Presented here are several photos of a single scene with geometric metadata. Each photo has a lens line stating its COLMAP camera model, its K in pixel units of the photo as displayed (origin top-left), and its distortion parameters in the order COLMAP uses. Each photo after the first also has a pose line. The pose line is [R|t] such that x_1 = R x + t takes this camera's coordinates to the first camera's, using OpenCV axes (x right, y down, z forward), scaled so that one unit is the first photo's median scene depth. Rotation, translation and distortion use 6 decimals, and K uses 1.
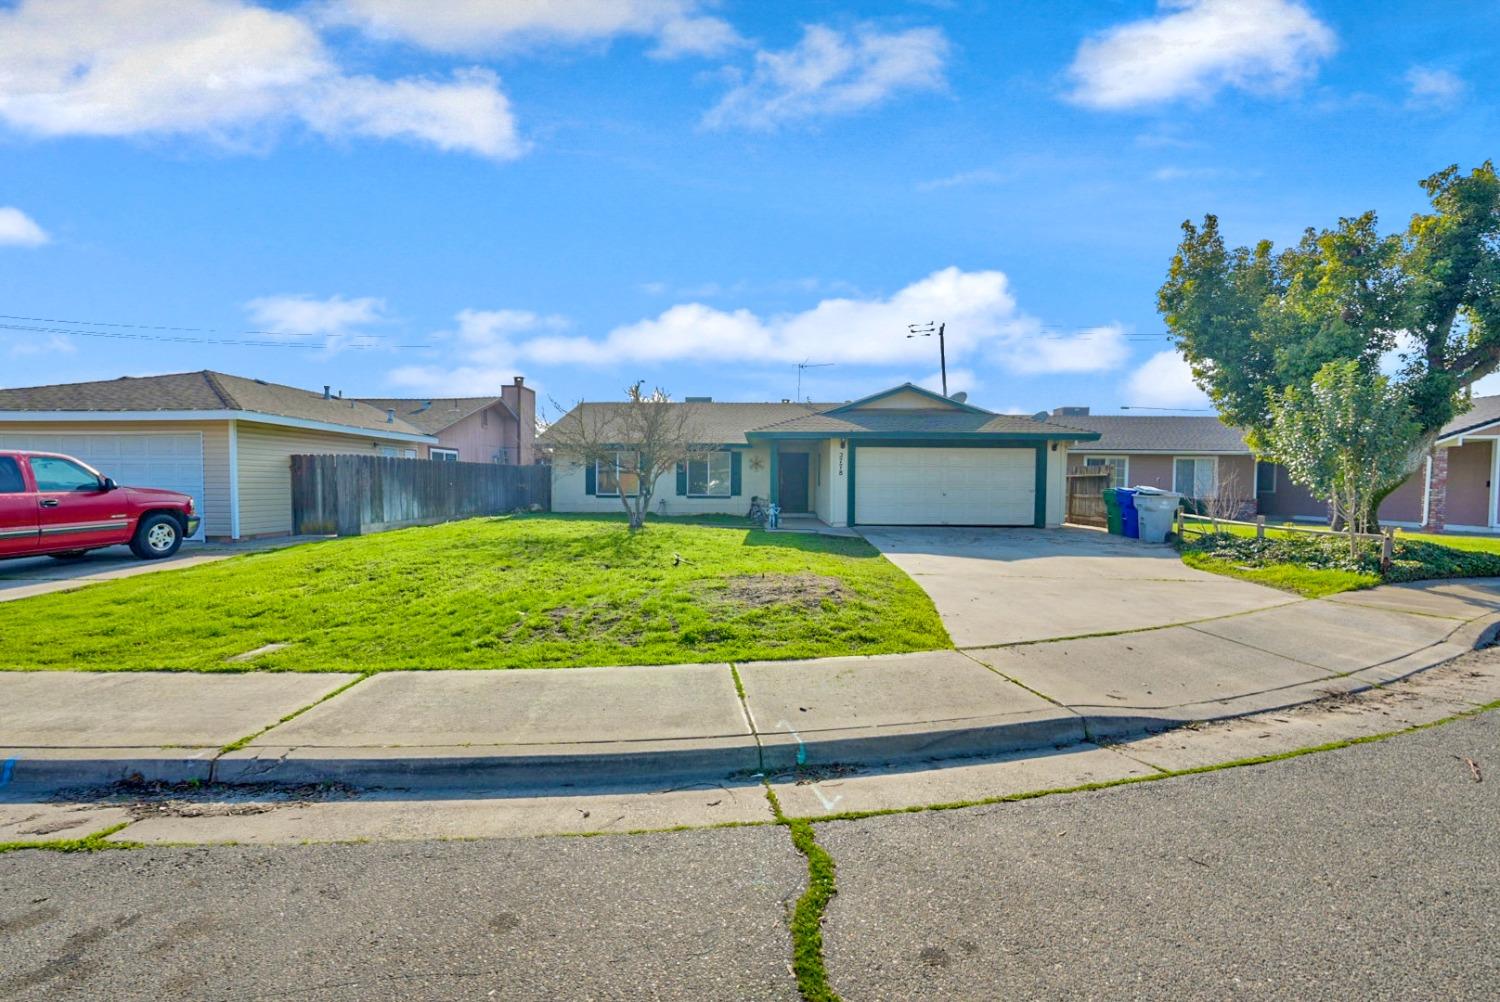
lens RADIAL K [[668.5, 0, 750.0], [0, 668.5, 501.0], [0, 0, 1]] dist [-0.016944, 0.000348]
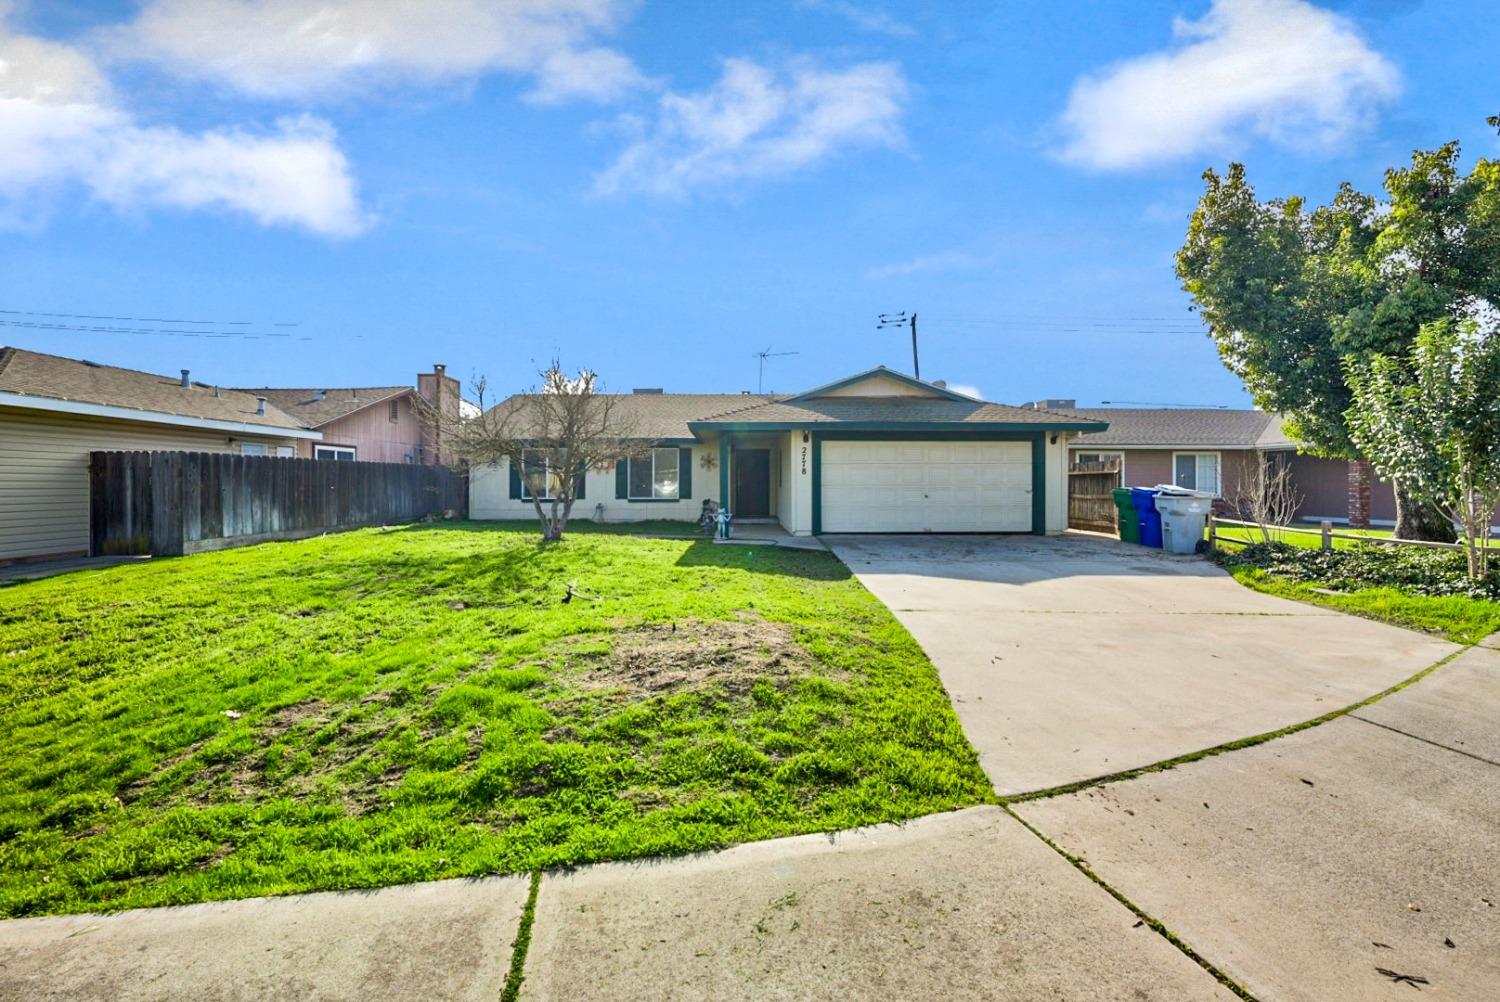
lens RADIAL K [[668.5, 0, 750.0], [0, 668.5, 501.0], [0, 0, 1]] dist [-0.016944, 0.000348]
pose [[0.999011, -0.007884, 0.043760, 0.037668], [0.007936, 0.999968, -0.001021, -0.005521], [-0.043751, 0.001367, 0.999042, 0.198162]]
